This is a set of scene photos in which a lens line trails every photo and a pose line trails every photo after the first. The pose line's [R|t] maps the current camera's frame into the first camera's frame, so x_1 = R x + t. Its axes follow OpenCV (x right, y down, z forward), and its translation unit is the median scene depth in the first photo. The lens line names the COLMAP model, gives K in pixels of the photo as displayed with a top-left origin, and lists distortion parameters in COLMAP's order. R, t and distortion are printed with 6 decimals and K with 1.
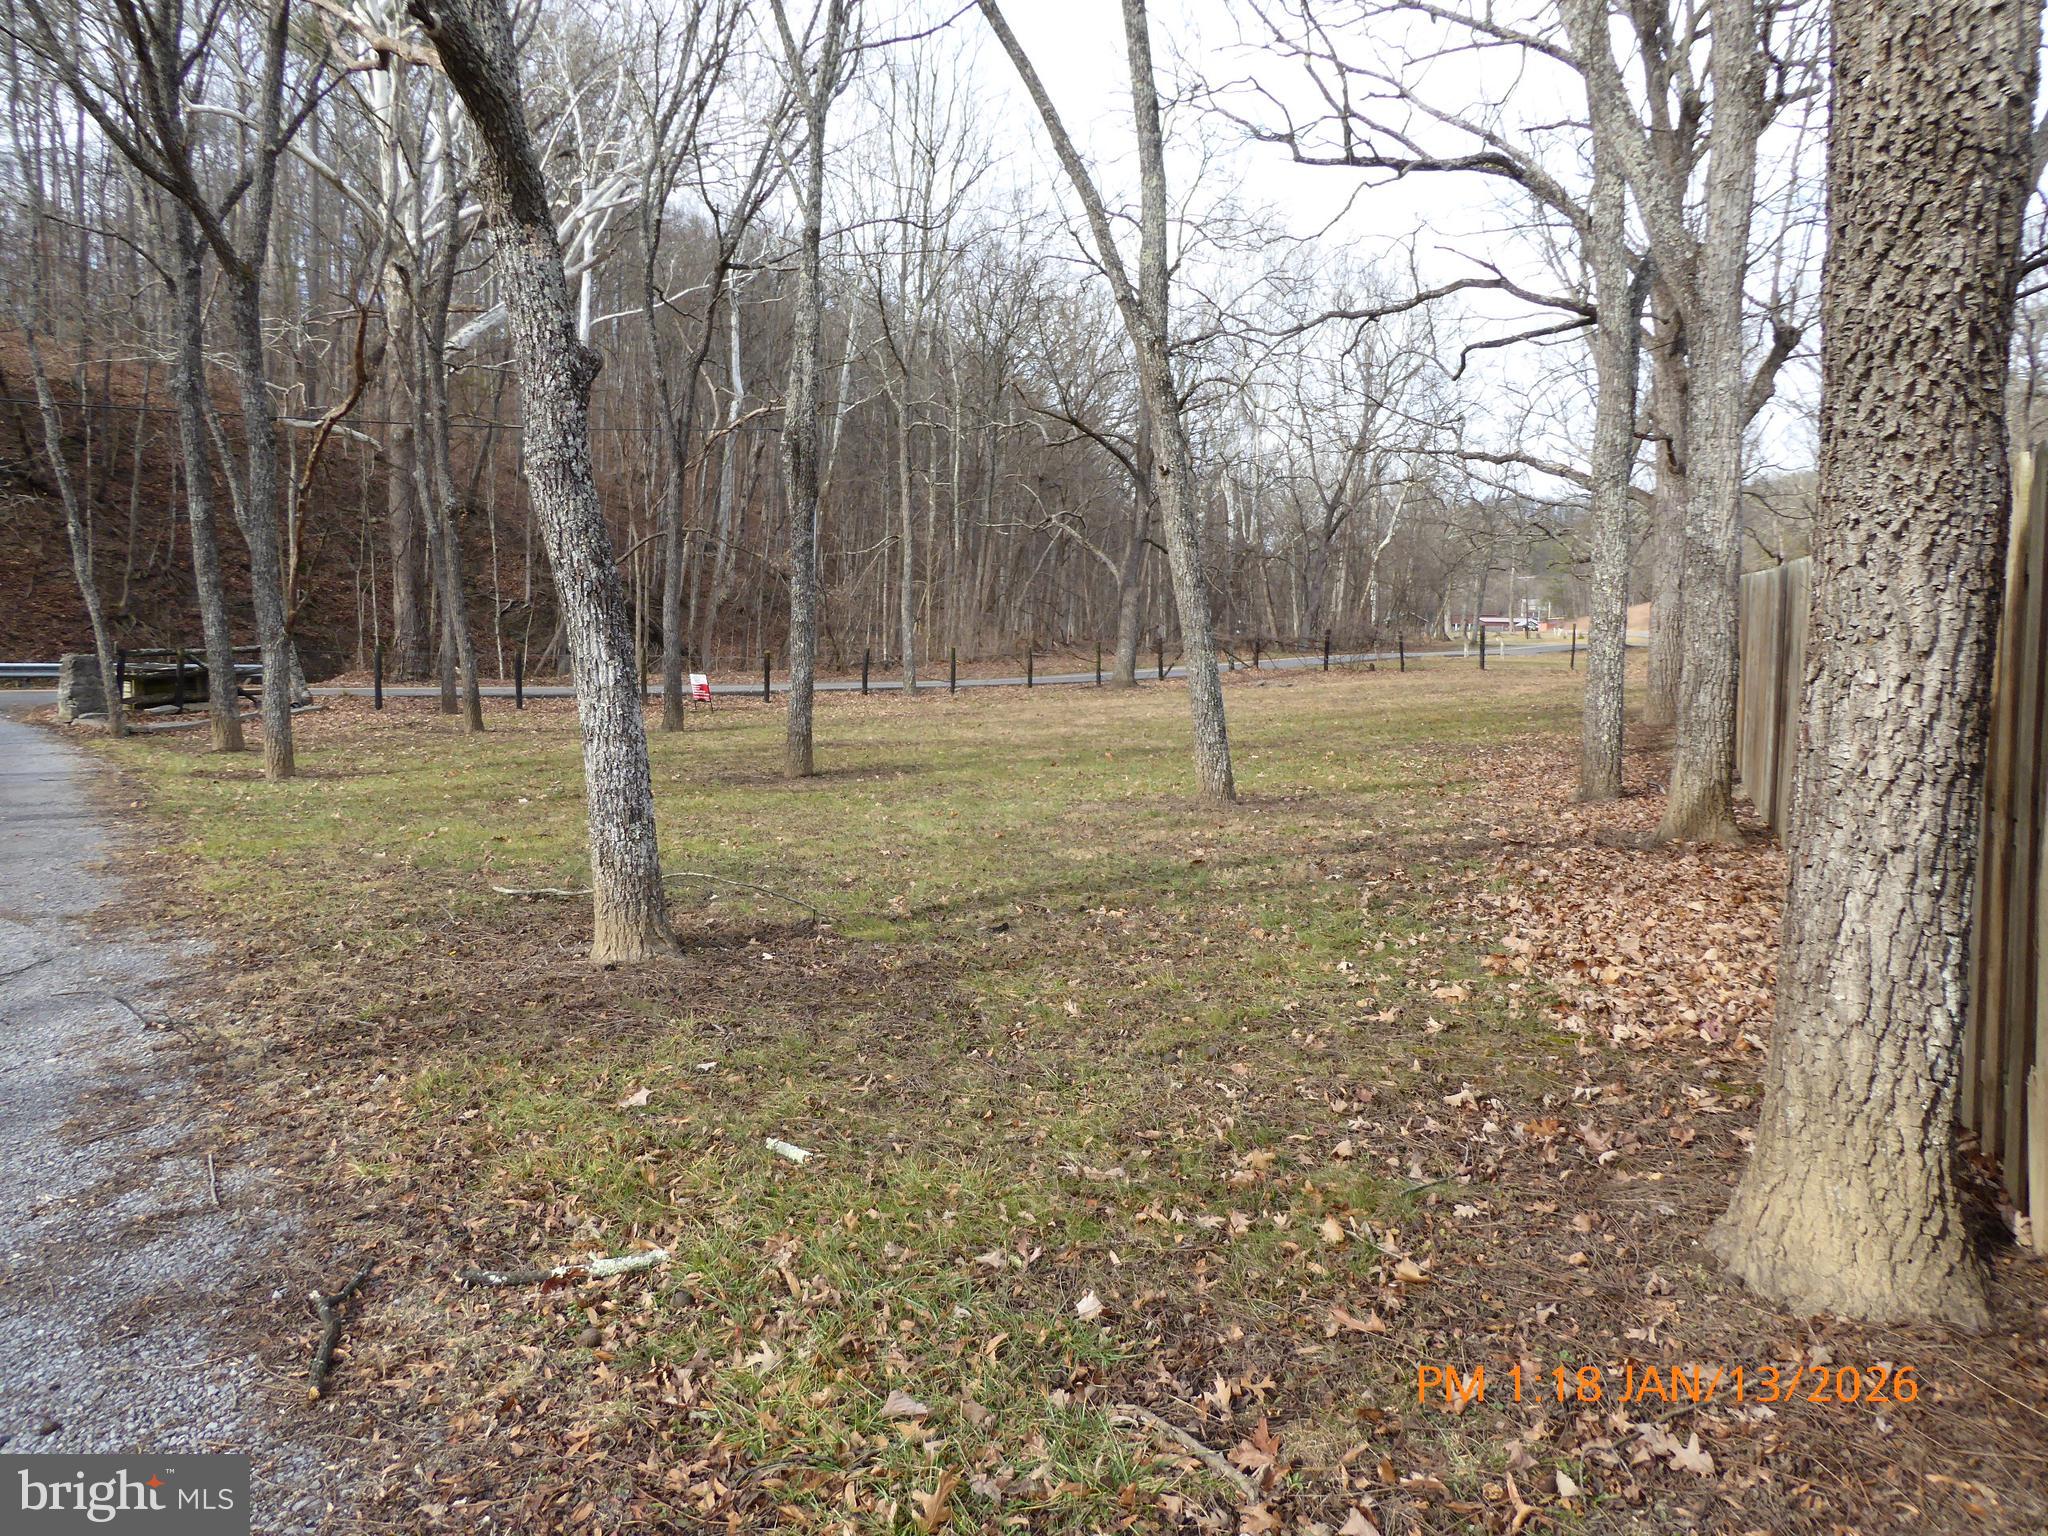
lens RADIAL K [[1484.0, 0, 1025.5], [0, 1484.0, 767.0], [0, 0, 1]] dist [-0.030102, 0.003149]
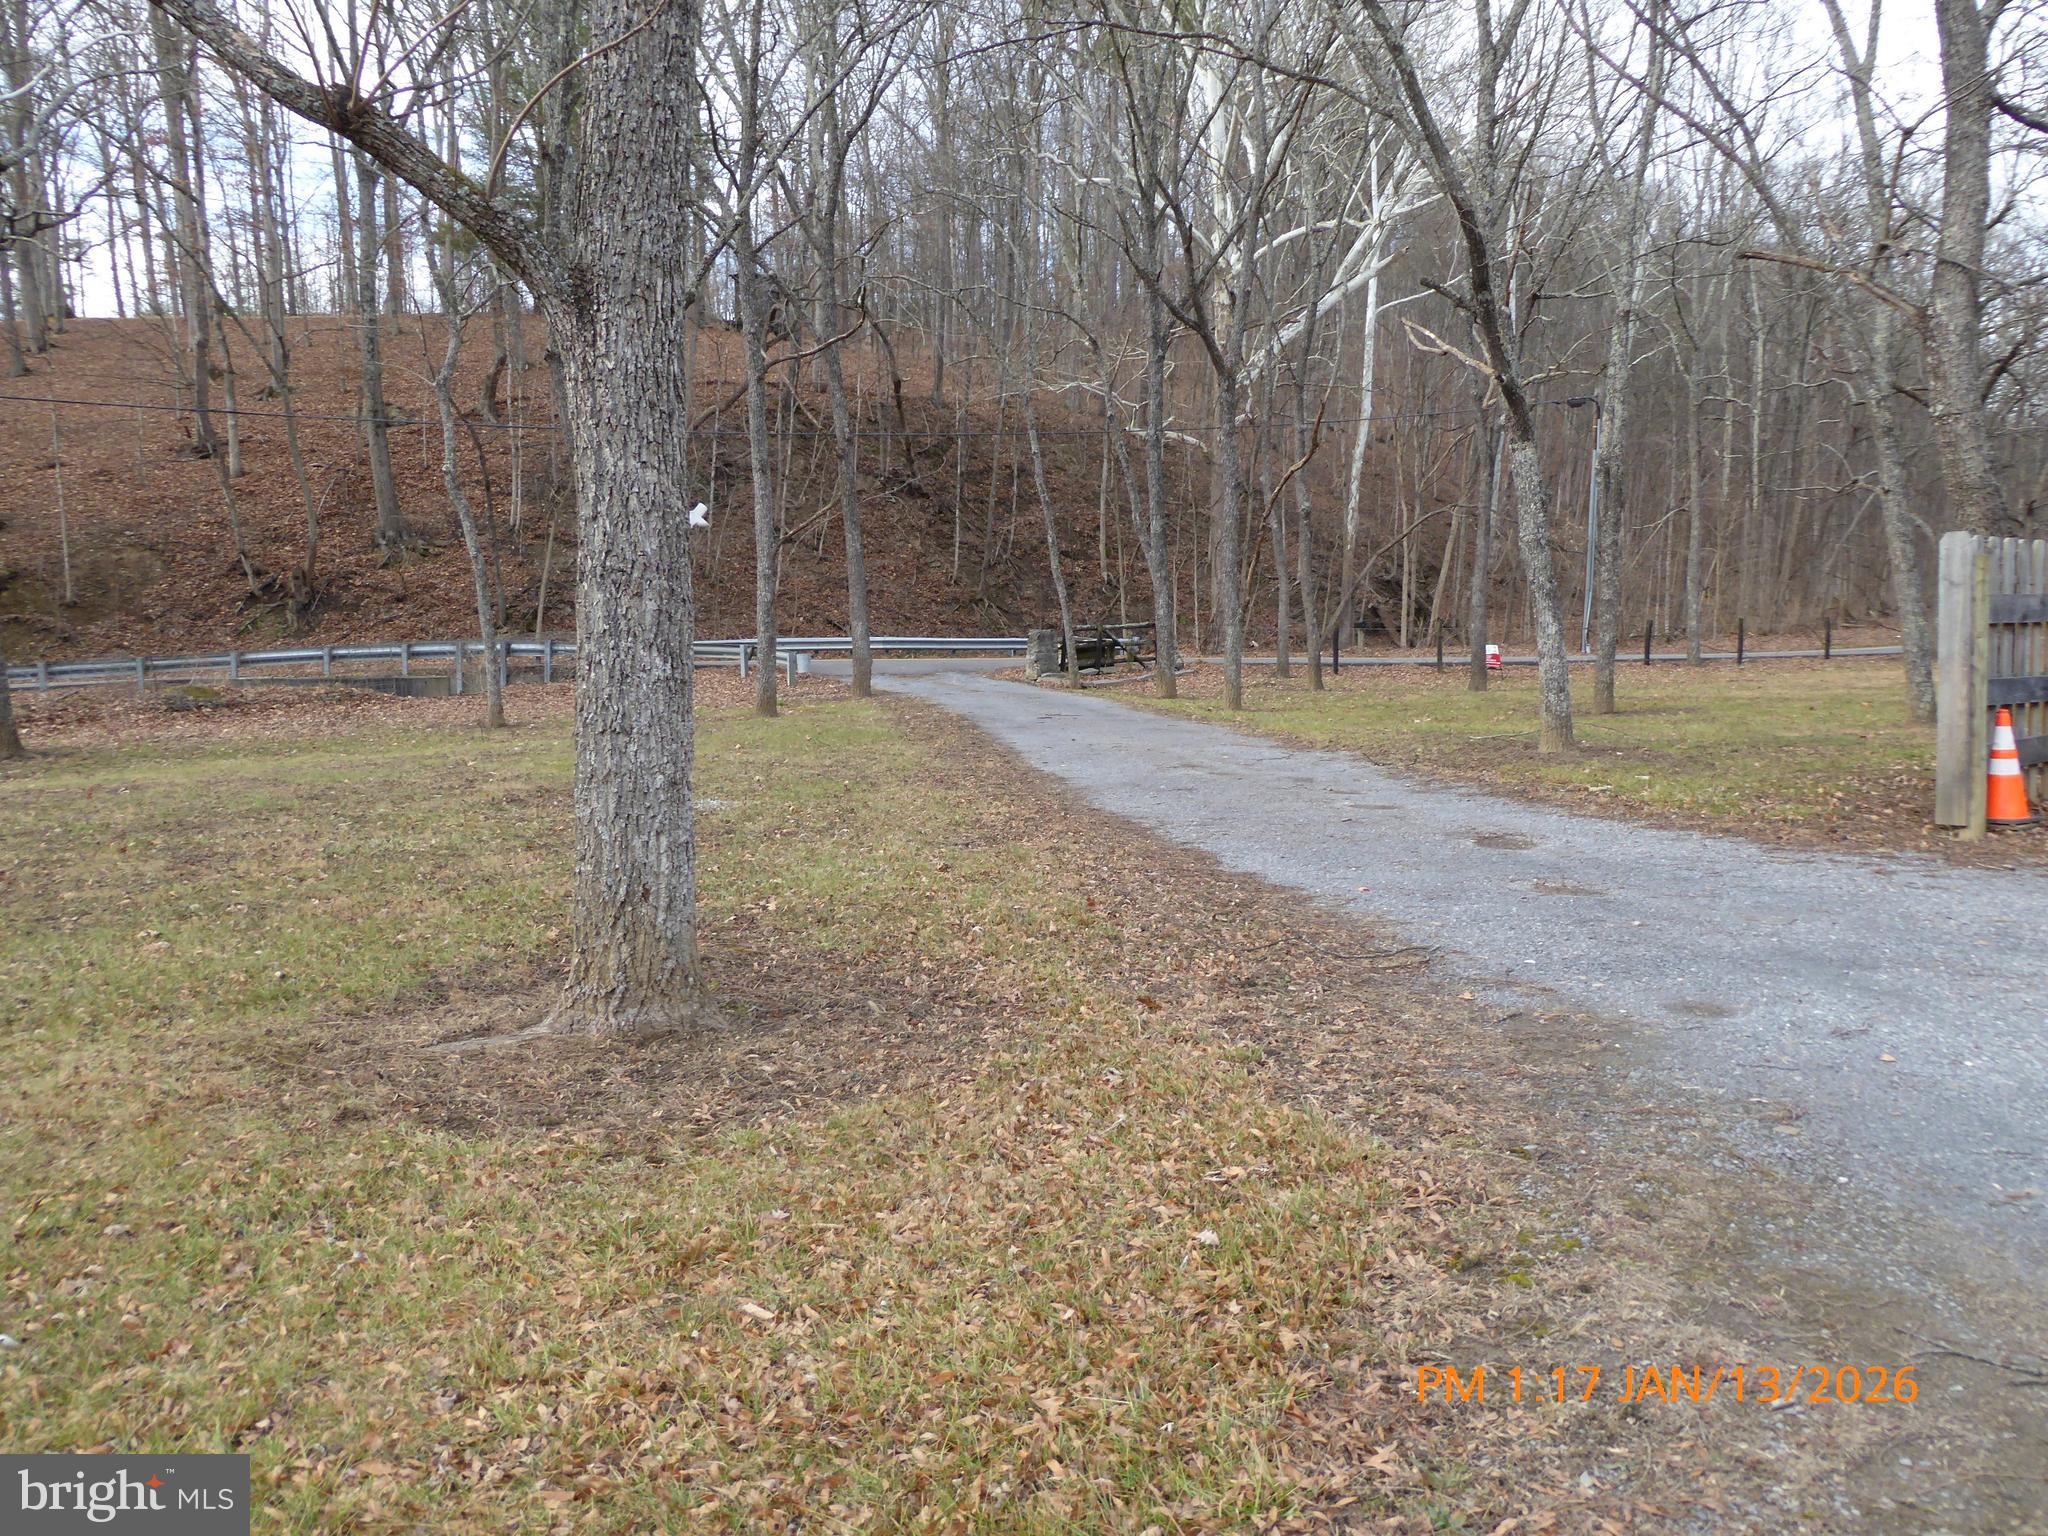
lens RADIAL K [[1776.5, 0, 1023.4], [0, 1776.5, 773.6], [0, 0, 1]] dist [0.001455, 0.005721]
pose [[0.905239, 0.024202, -0.424213, 0.028208], [-0.022678, 0.999705, 0.008641, 0.028888], [0.424297, 0.001798, 0.905521, -0.339461]]
